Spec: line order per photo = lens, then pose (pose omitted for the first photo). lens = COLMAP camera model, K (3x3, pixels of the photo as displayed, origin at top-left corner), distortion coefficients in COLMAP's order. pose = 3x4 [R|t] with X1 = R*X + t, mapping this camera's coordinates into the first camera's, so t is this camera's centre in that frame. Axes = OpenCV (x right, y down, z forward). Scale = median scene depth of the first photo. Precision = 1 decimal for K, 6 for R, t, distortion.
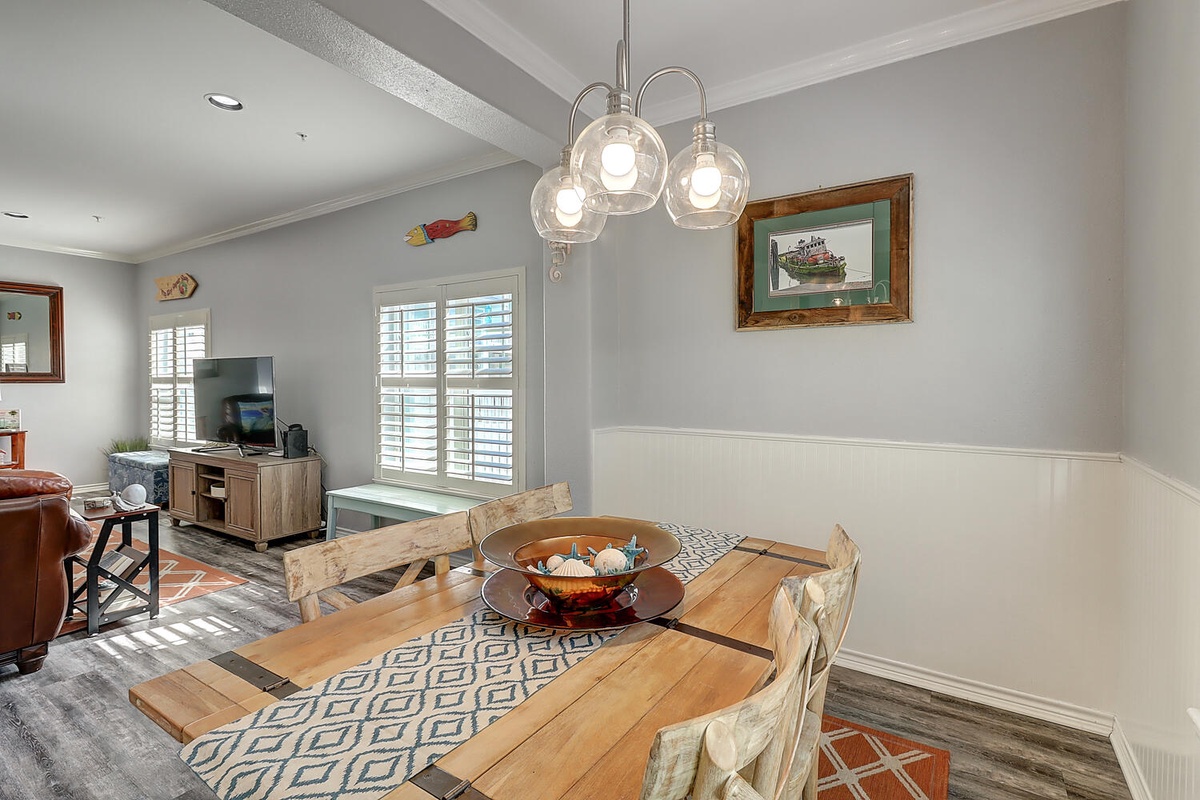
lens RADIAL K [[574.4, 0, 596.9], [0, 574.4, 385.5], [0, 0, 1]] dist [0.004916, 0.000707]
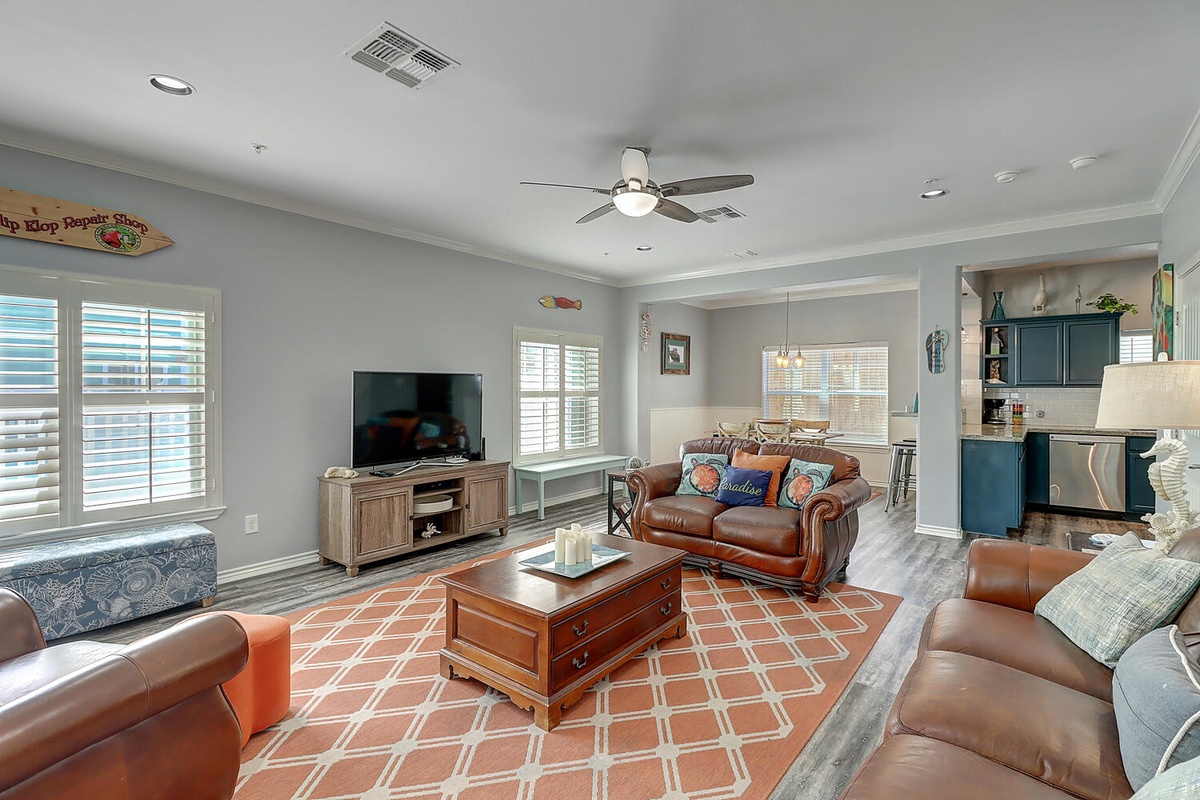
lens RADIAL K [[562.8, 0, 599.4], [0, 562.8, 391.4], [0, 0, 1]] dist [0.010380, 0.000483]
pose [[0.096770, -0.010061, 0.995256, -1.856507], [0.011019, 0.999898, 0.009036, -0.025634], [-0.995246, 0.010092, 0.096871, 0.719421]]
